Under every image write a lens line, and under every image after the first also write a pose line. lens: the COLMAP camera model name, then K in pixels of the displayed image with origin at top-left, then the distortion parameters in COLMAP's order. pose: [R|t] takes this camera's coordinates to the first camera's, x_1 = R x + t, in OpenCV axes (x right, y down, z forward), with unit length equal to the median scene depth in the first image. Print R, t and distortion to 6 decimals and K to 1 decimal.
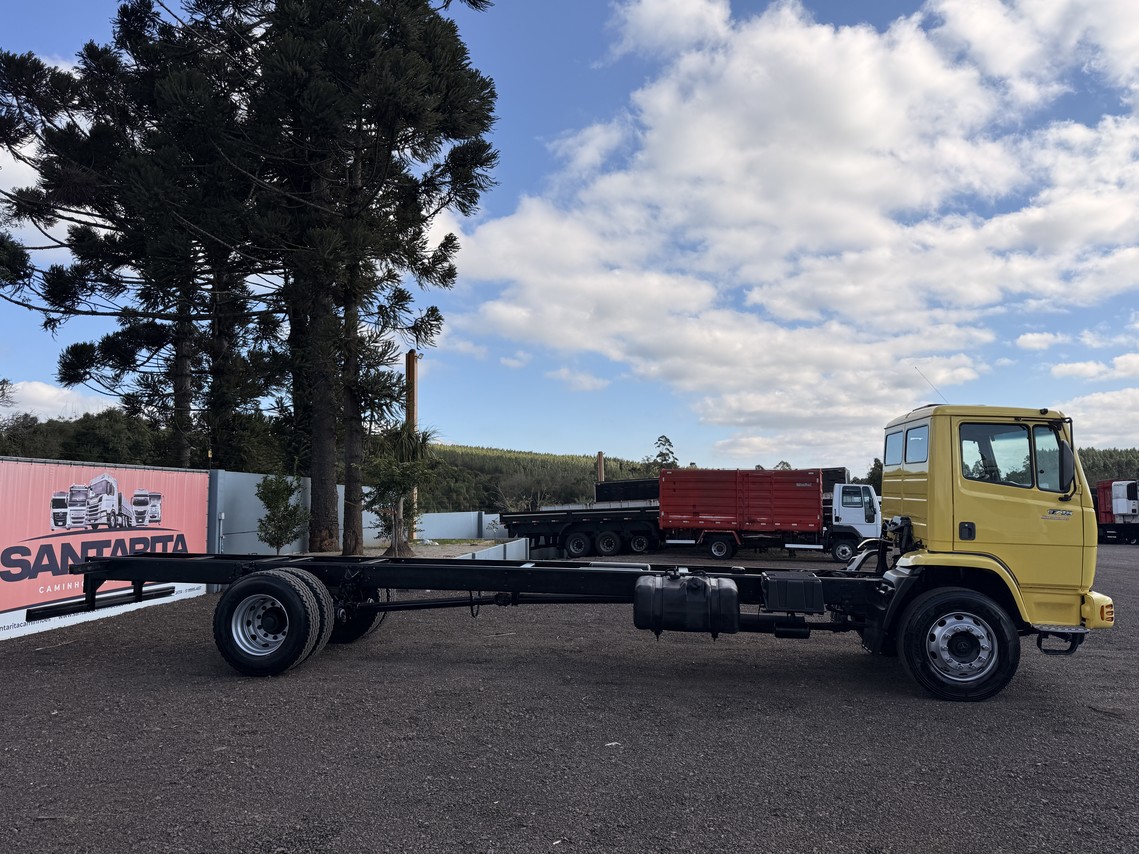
lens RADIAL K [[812.3, 0, 564.4], [0, 812.3, 422.5], [0, 0, 1]] dist [0.002886, -0.020798]
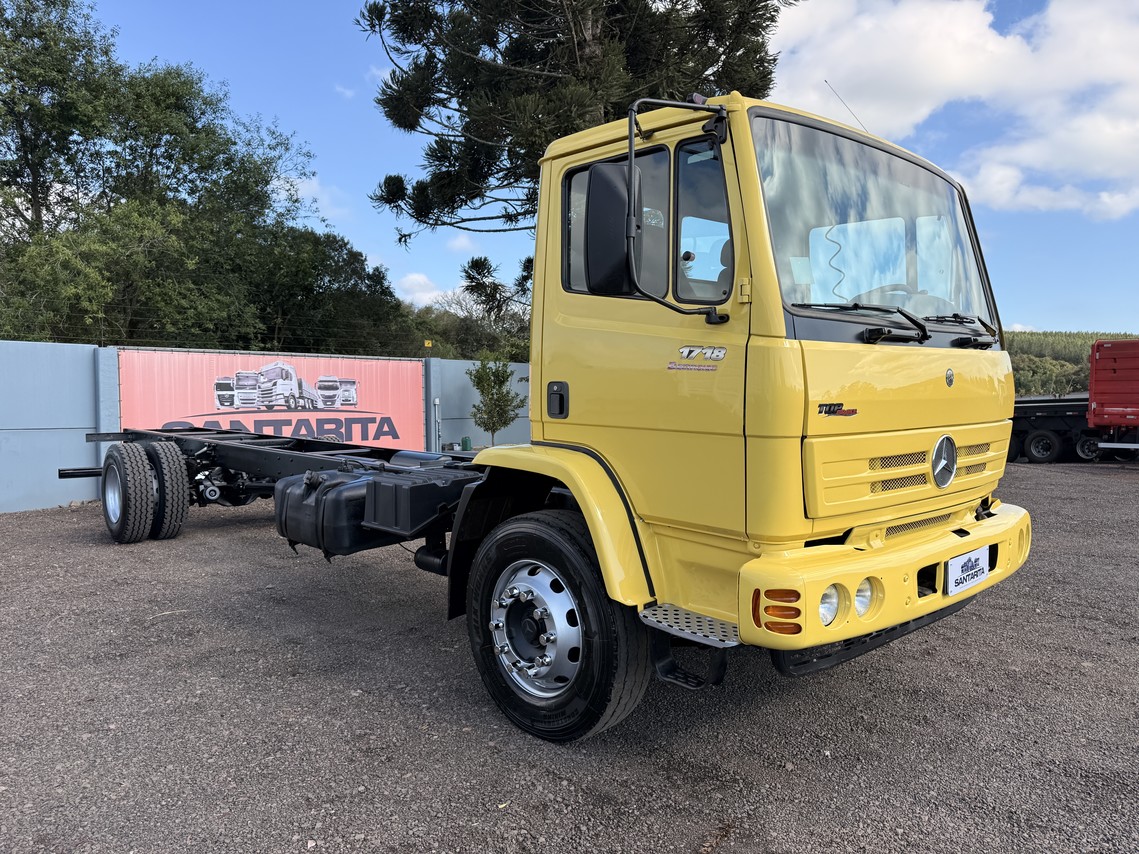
lens RADIAL K [[812.3, 0, 569.4], [0, 812.3, 421.6], [0, 0, 1]] dist [0.002886, -0.020798]
pose [[0.775943, 0.014845, -0.630629, 0.467056], [0.062859, 0.992927, 0.100717, 0.057262], [0.627664, -0.117791, 0.769522, 0.366174]]
